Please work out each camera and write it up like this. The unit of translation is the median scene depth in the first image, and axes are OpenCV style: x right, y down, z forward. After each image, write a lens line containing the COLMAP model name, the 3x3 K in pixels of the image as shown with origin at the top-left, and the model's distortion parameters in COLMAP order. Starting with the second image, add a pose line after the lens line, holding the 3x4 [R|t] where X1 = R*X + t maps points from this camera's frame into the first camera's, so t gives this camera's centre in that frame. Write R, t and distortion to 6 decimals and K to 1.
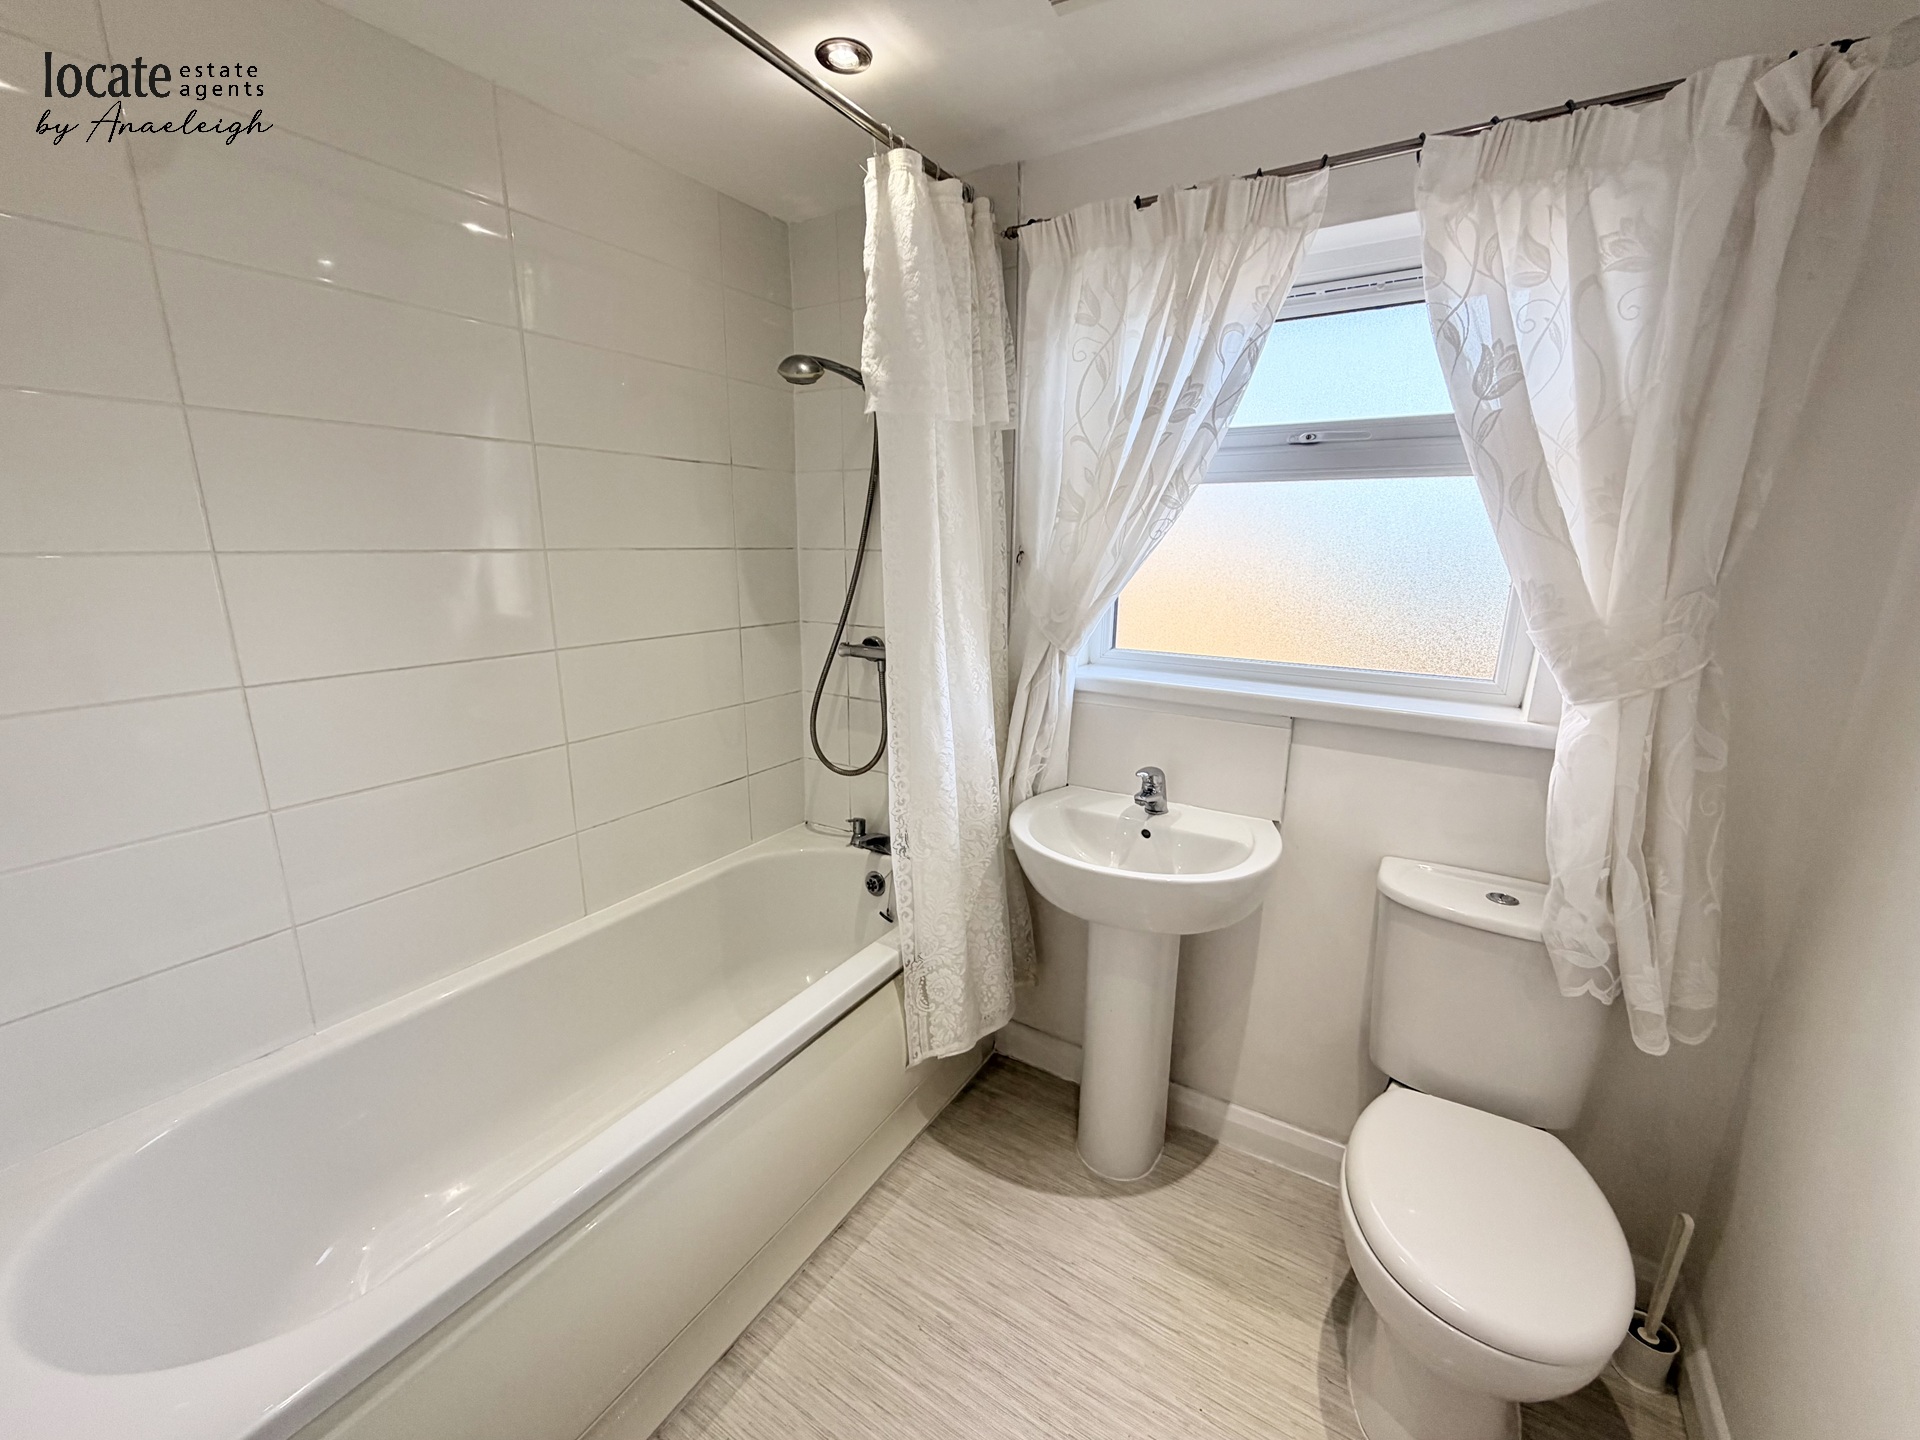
lens RADIAL K [[769.1, 0, 955.1], [0, 769.1, 721.9], [0, 0, 1]] dist [0.000627, 0.000574]
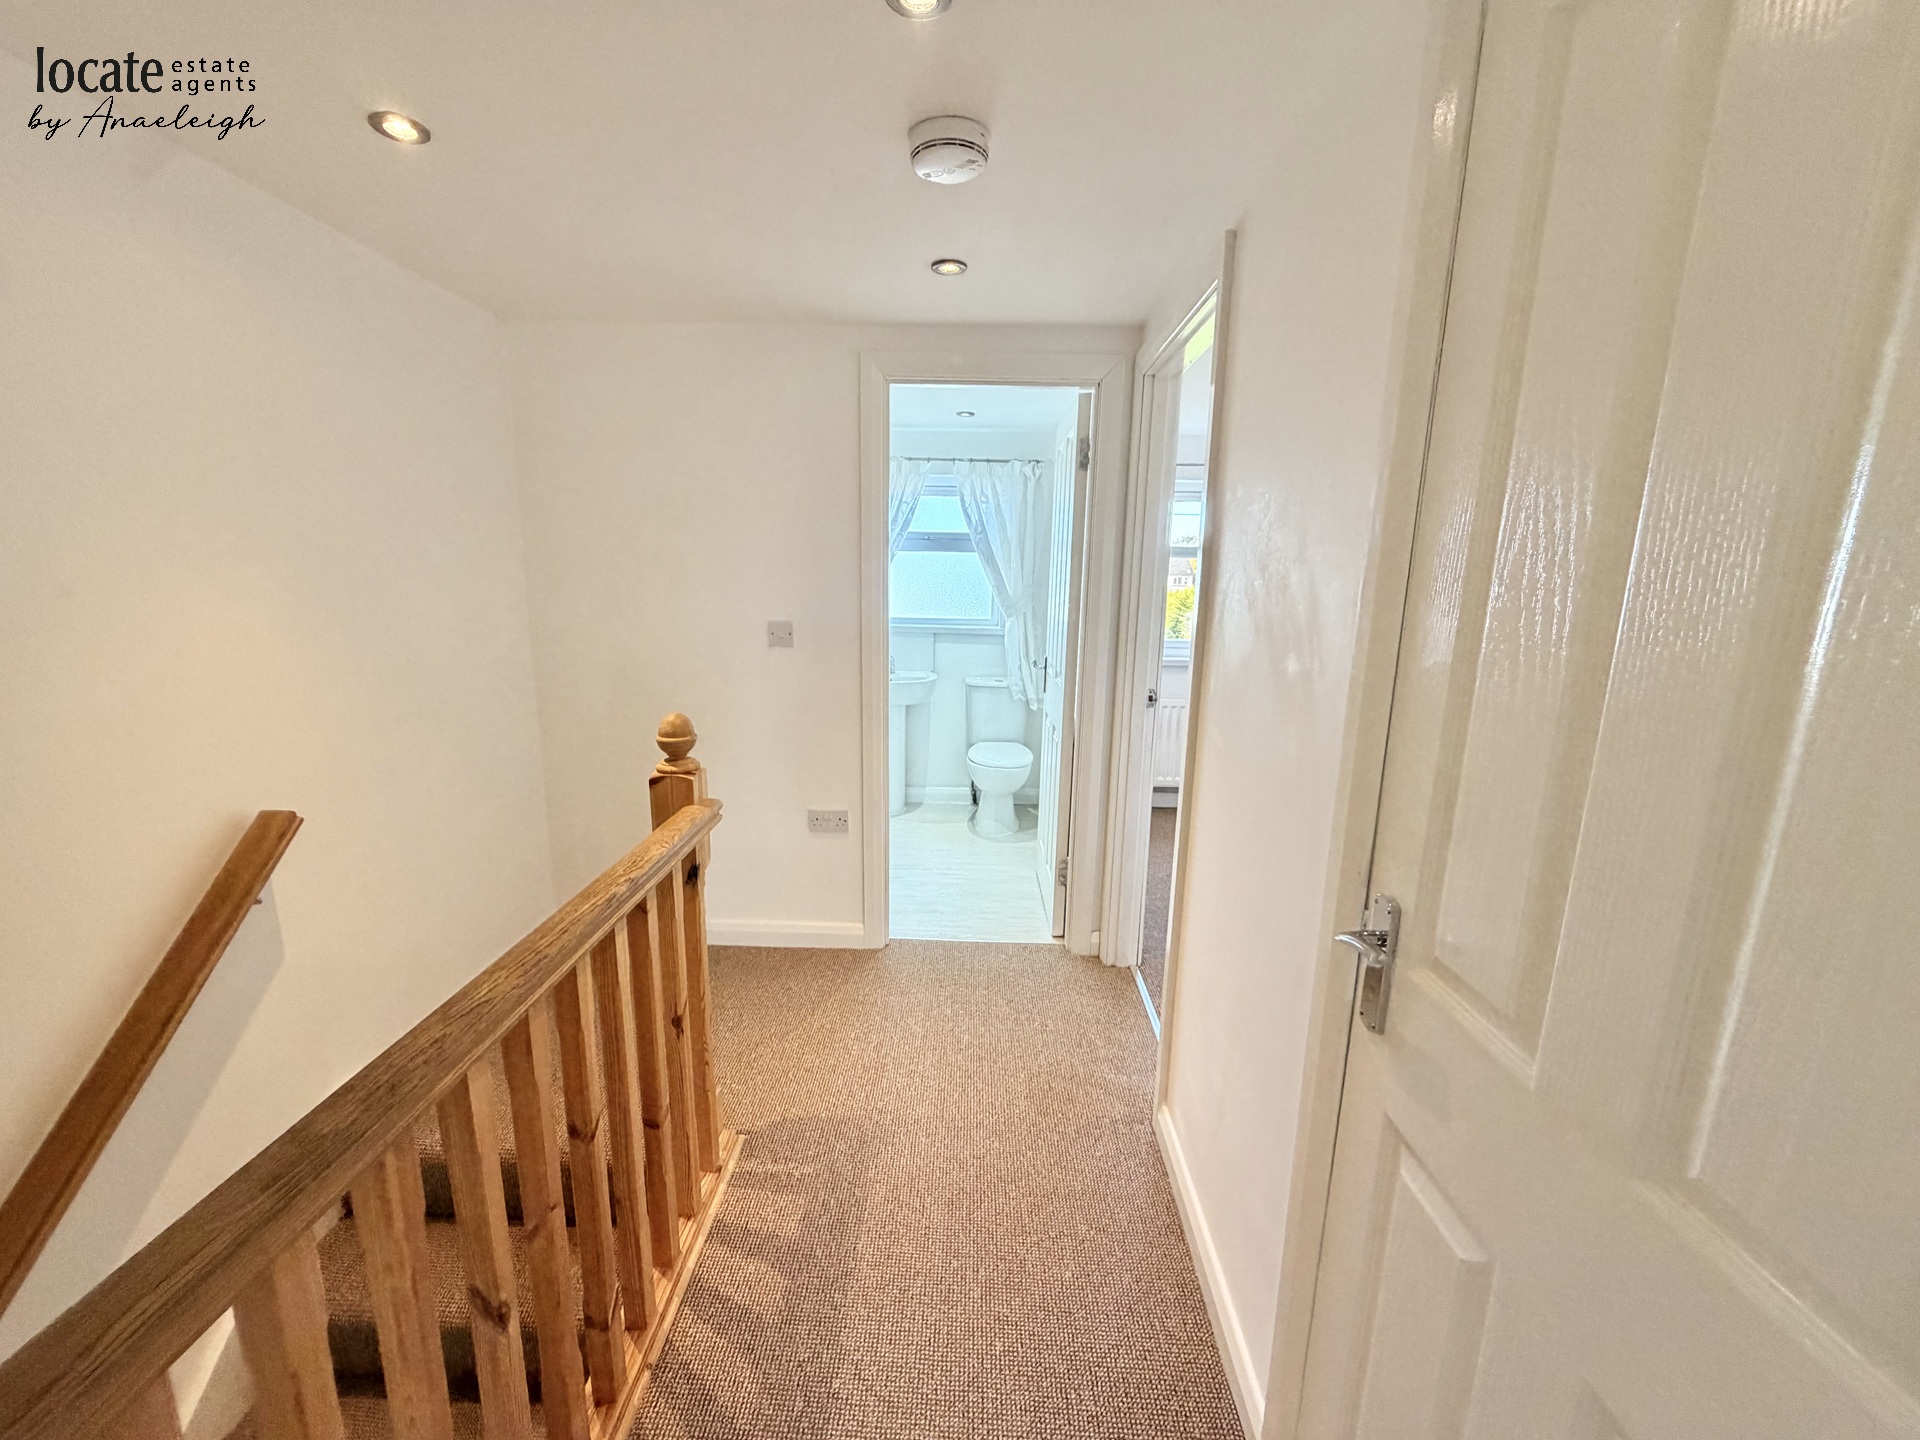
lens RADIAL K [[769.1, 0, 960.4], [0, 769.1, 726.5], [0, 0, 1]] dist [0.000627, 0.000574]
pose [[0.858175, -0.091609, 0.505117, -1.171320], [0.108064, 0.994138, -0.003300, 0.439271], [-0.501854, 0.057417, 0.863045, -1.840452]]
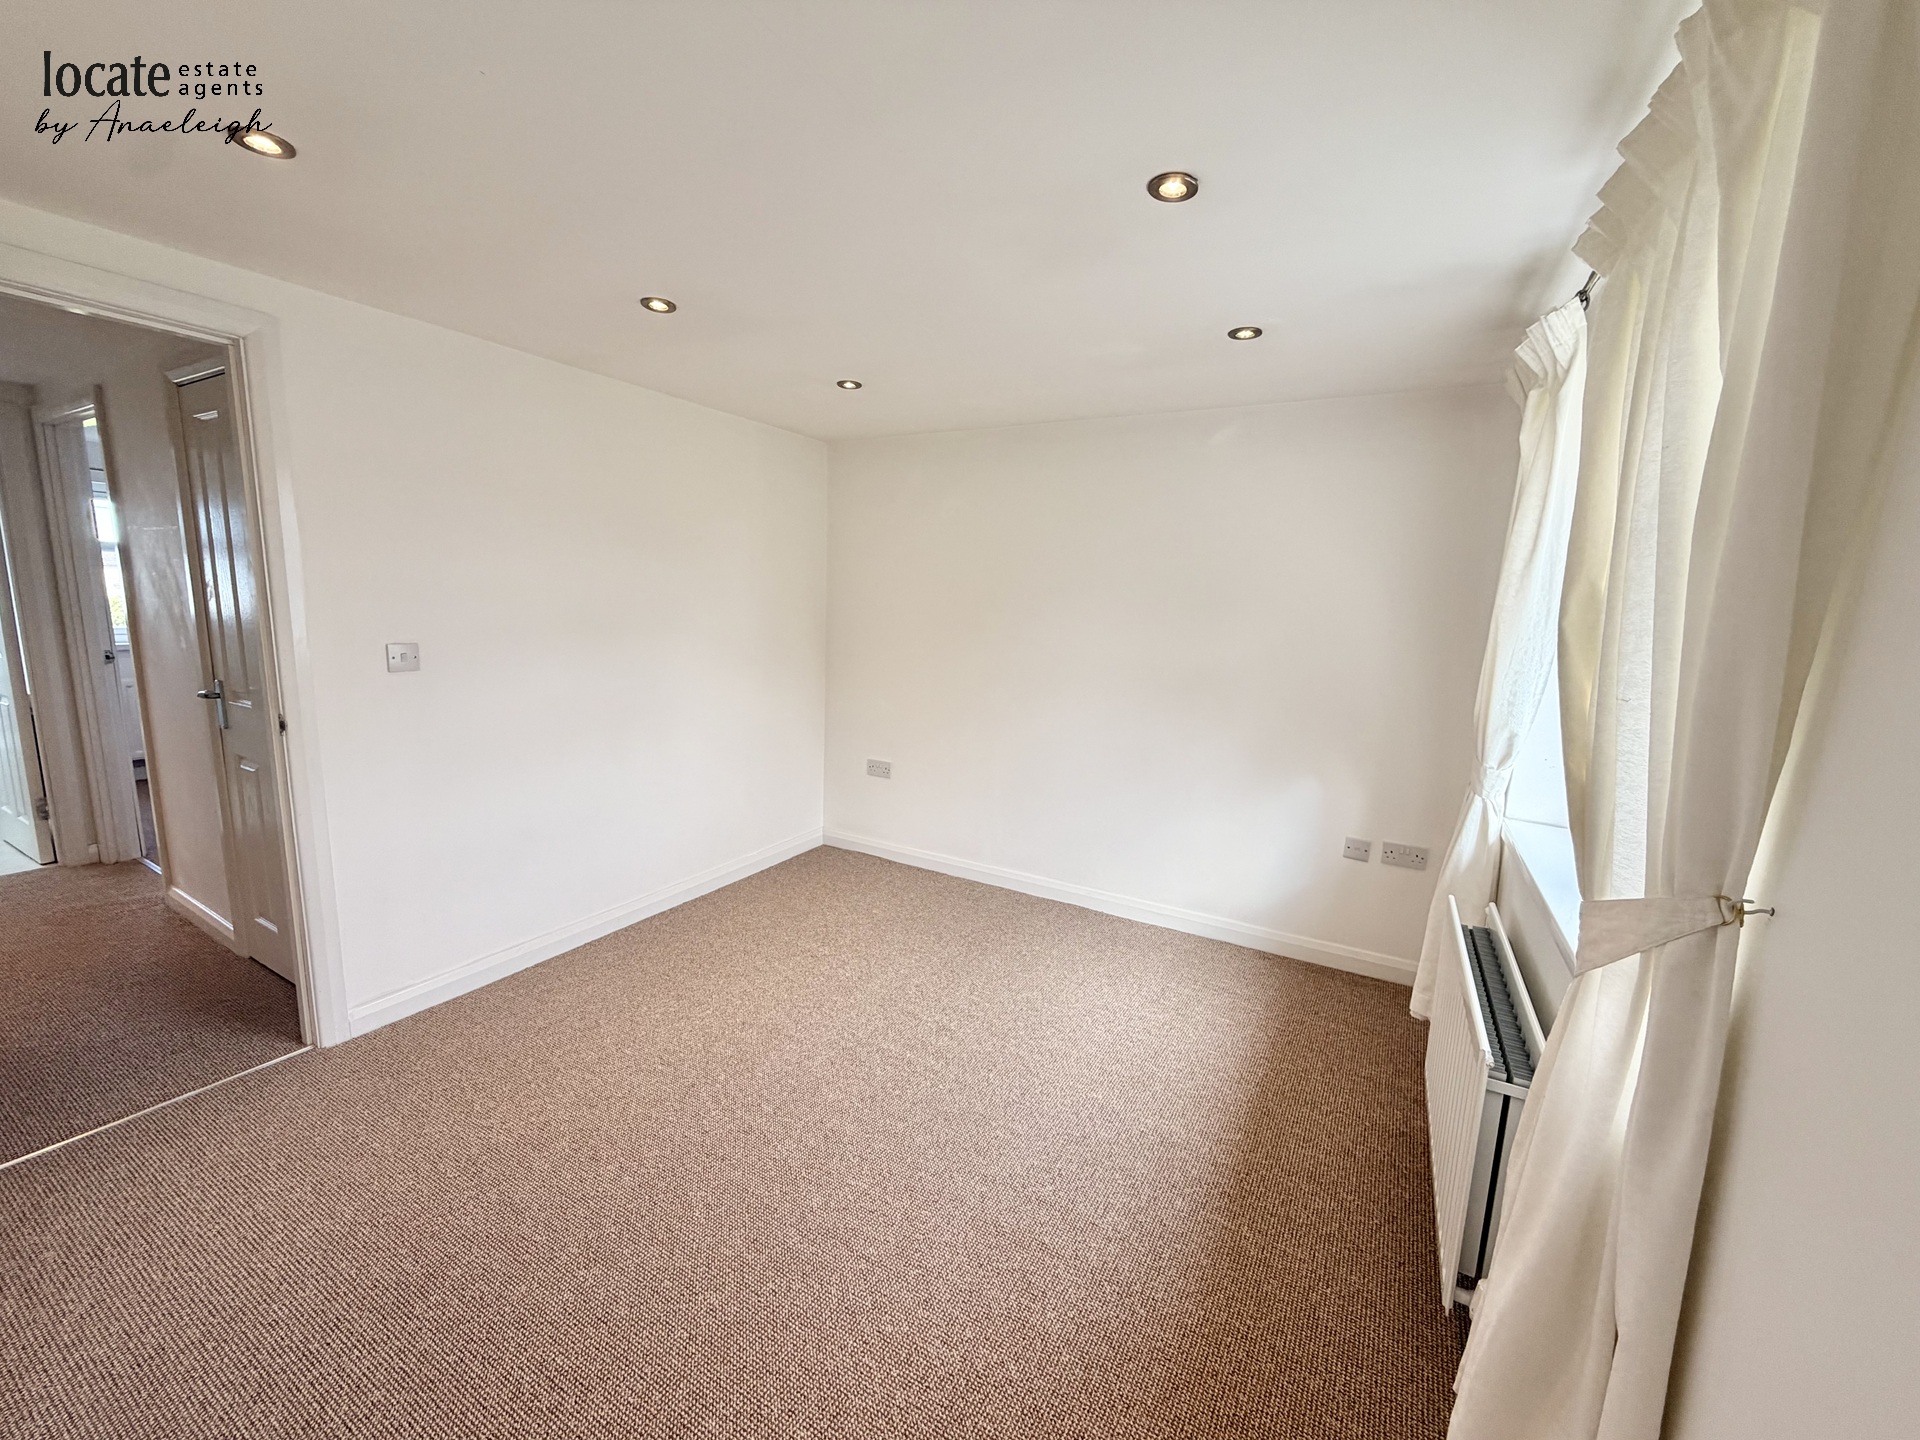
lens RADIAL K [[769.1, 0, 959.9], [0, 769.1, 717.8], [0, 0, 1]] dist [0.000627, 0.000574]
pose [[-0.024515, -0.167906, 0.985498, -3.575240], [0.206354, 0.963715, 0.169327, 1.035777], [-0.978170, 0.207513, 0.011022, -4.430892]]
